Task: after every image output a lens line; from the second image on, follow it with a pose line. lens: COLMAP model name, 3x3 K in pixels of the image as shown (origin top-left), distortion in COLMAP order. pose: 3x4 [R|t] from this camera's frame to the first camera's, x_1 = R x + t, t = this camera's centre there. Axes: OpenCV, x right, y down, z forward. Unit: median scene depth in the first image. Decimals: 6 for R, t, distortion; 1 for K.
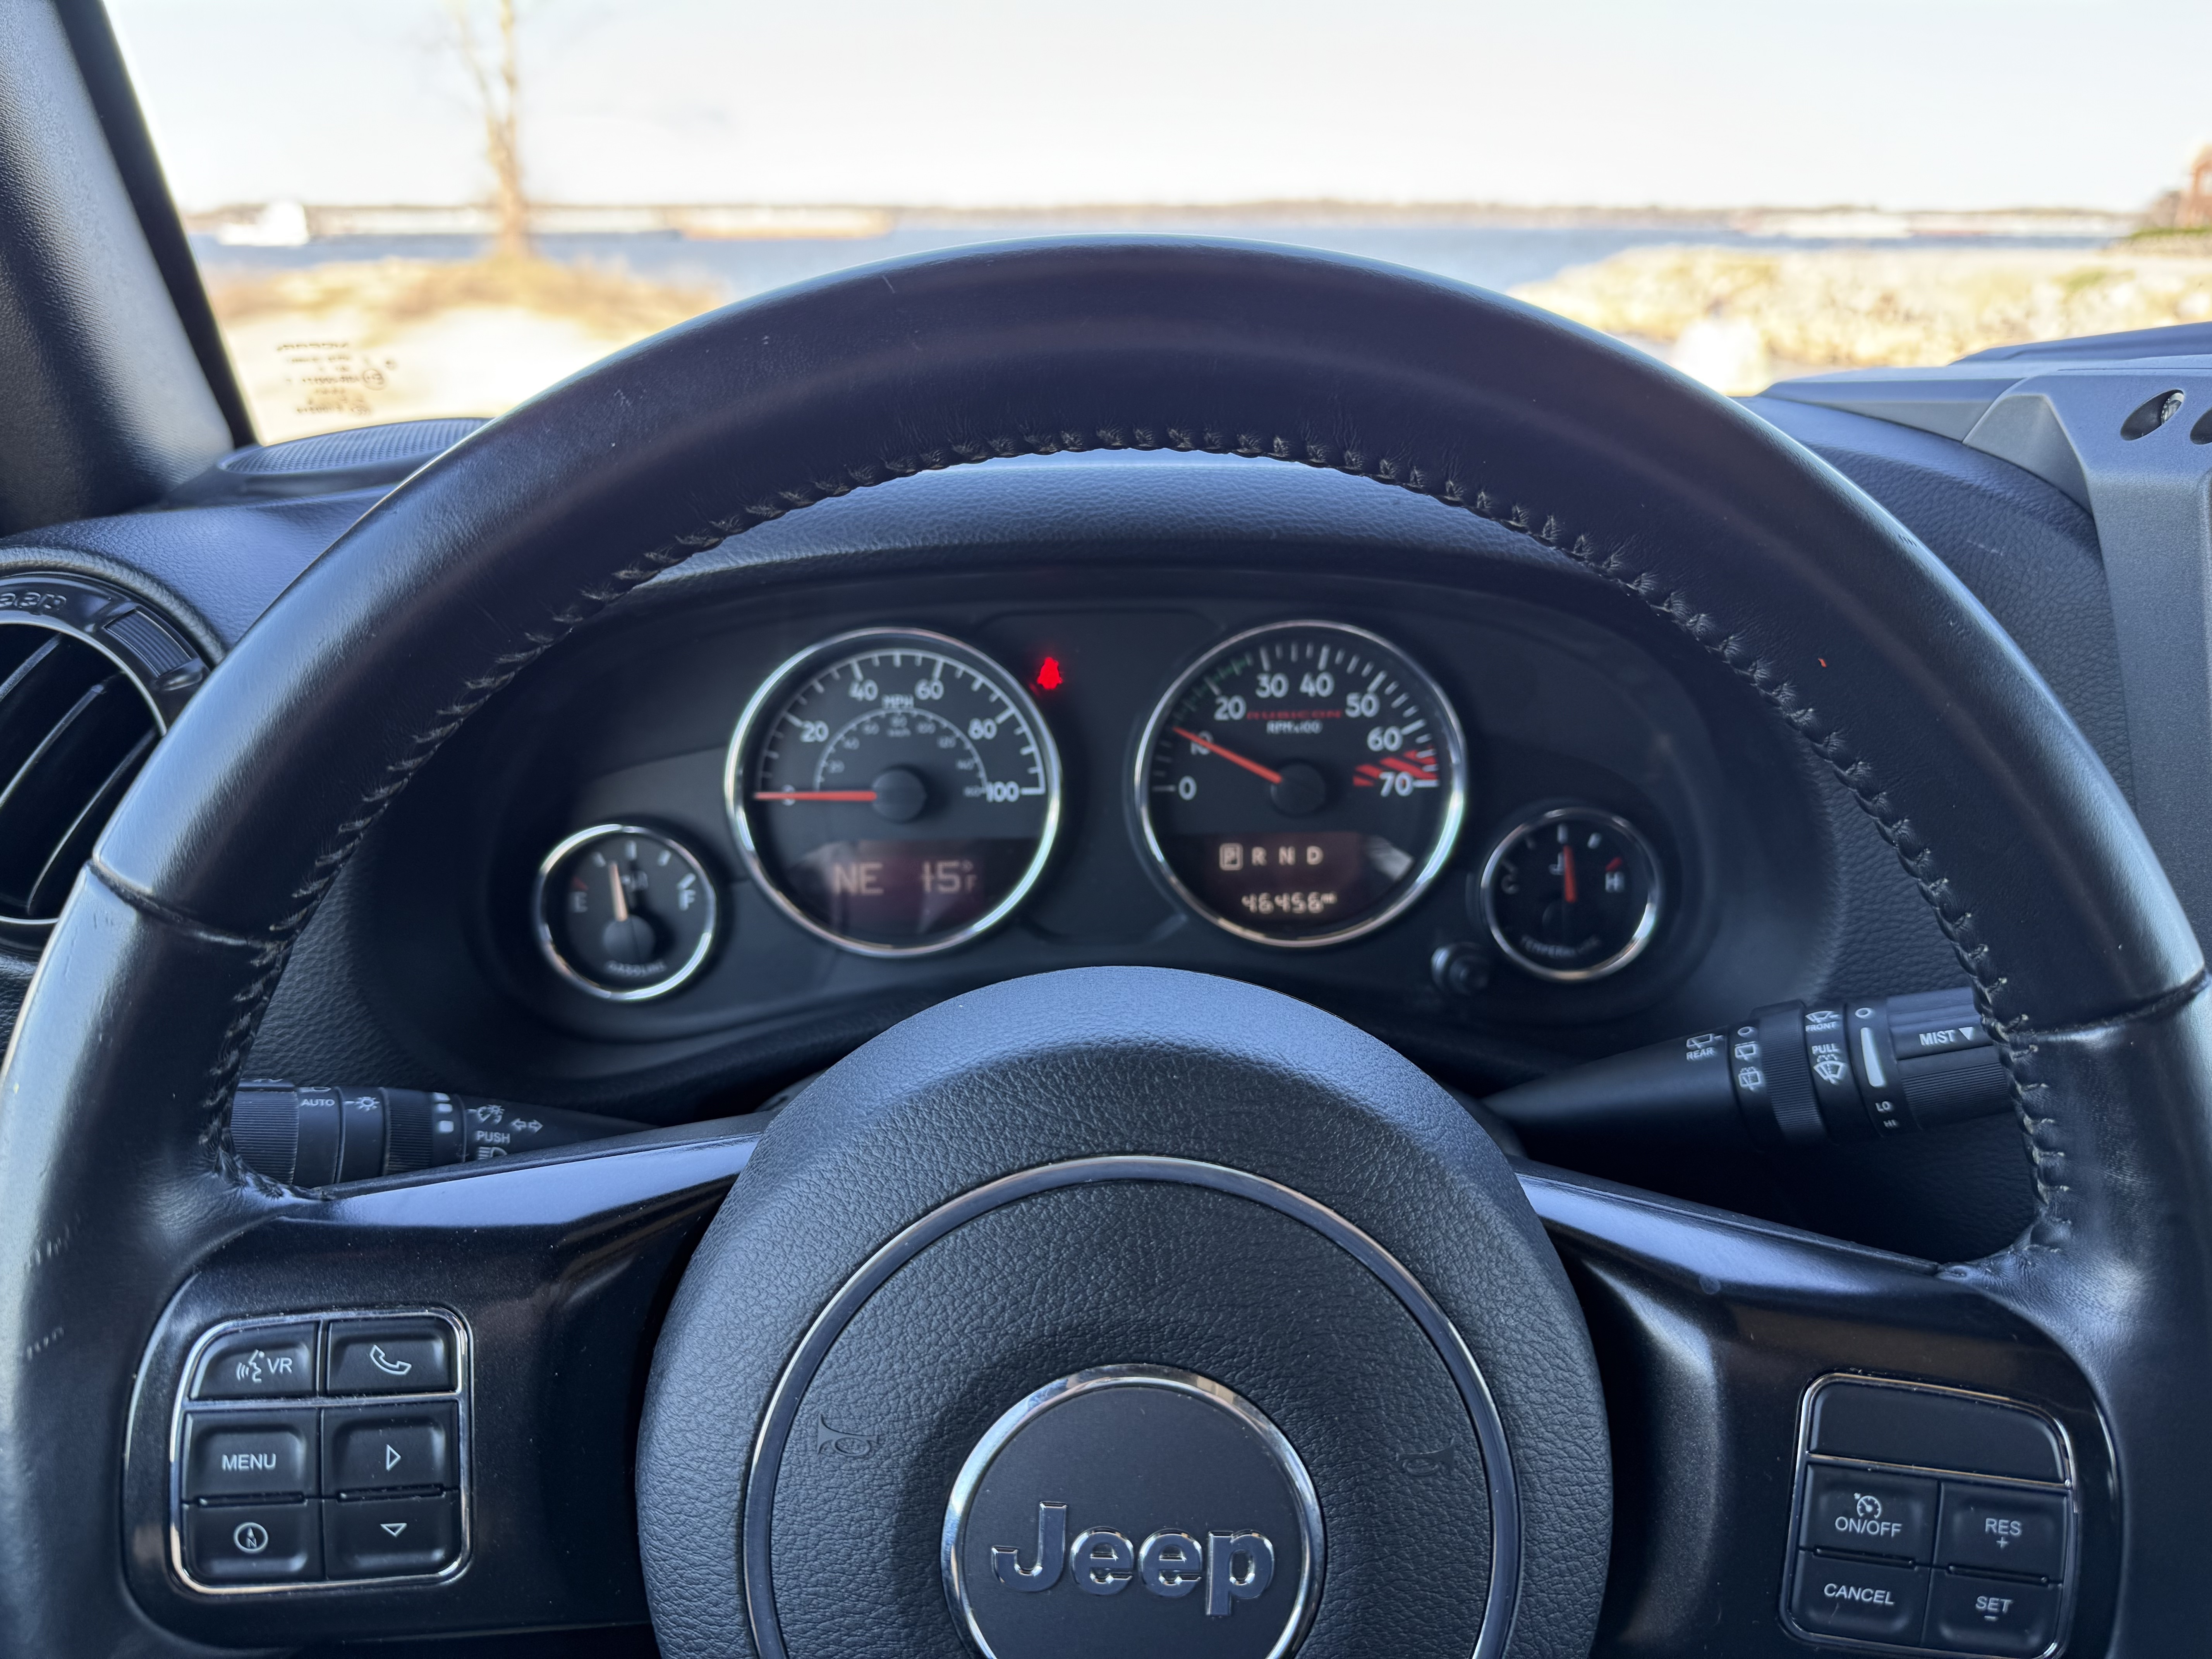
lens RADIAL K [[1494.6, 0, 1102.1], [0, 1494.6, 778.8], [0, 0, 1]] dist [0.002610, 0.000499]
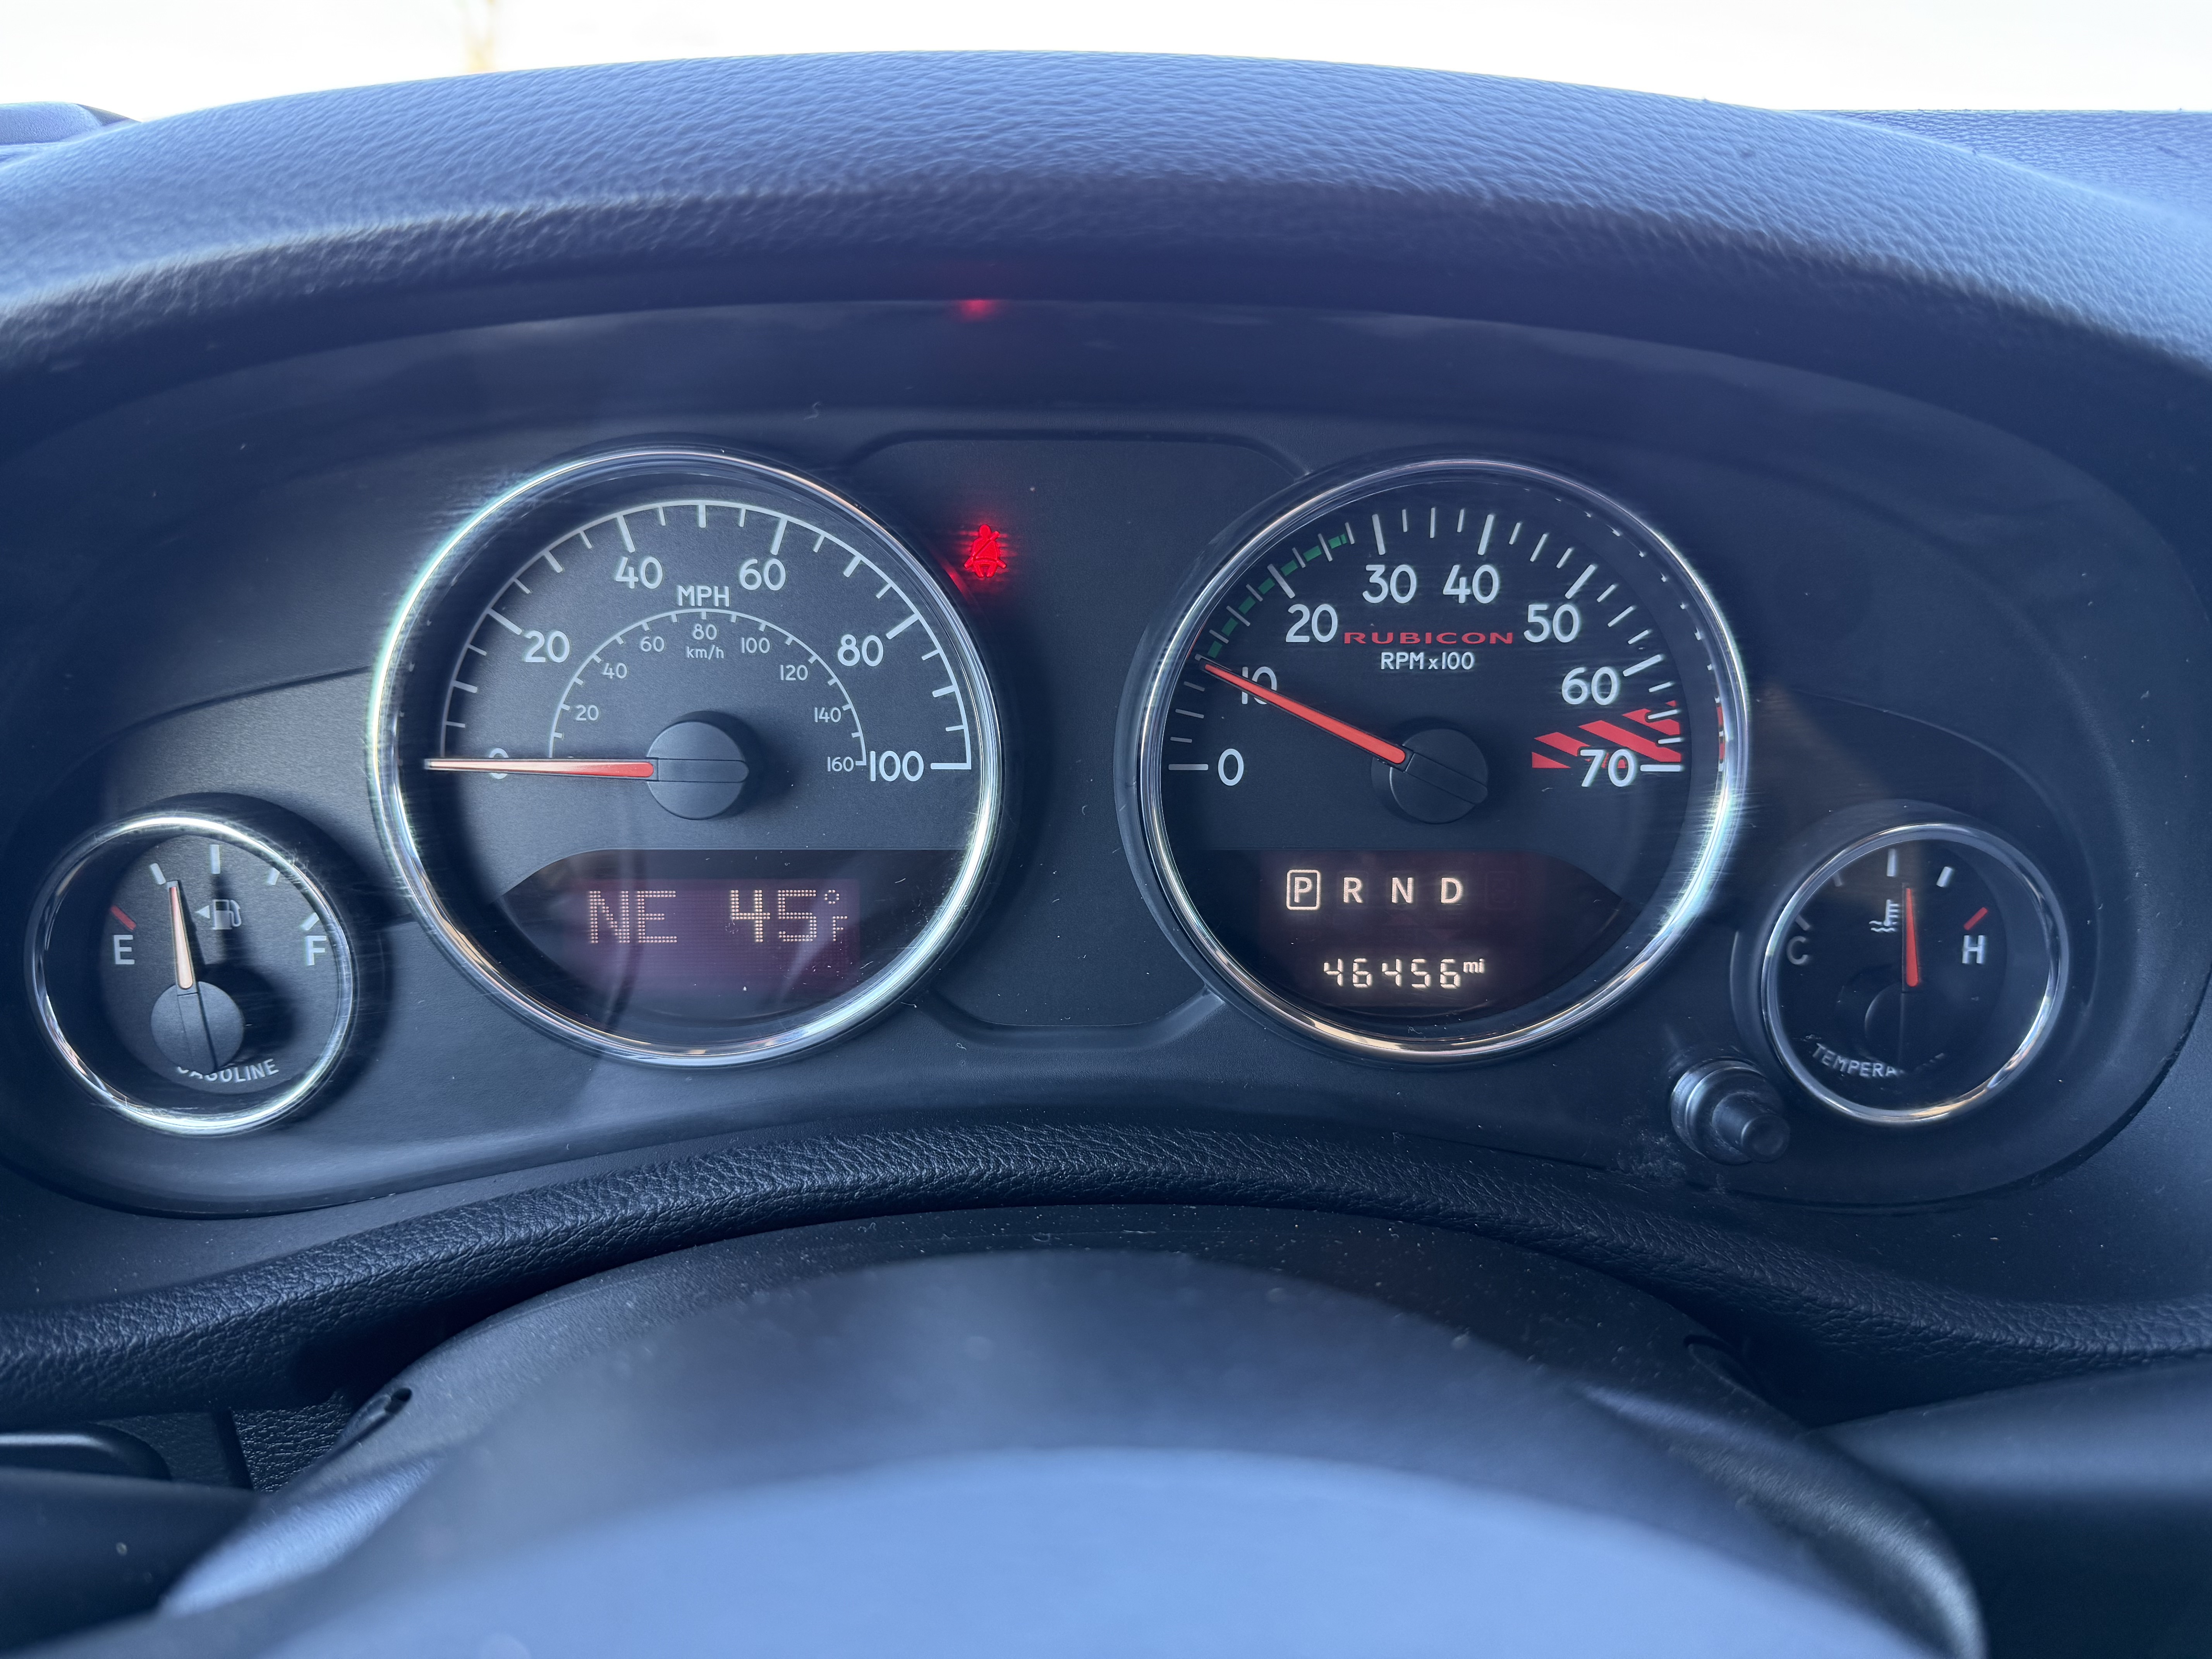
lens RADIAL K [[1554.3, 0, 1106.0], [0, 1554.3, 829.5], [0, 0, 1]] dist [0.049696, -0.074409]
pose [[0.999606, 0.022167, 0.017218, 0.001328], [-0.023276, 0.997470, 0.067165, -0.008225], [-0.015686, -0.067540, 0.997593, 0.426238]]
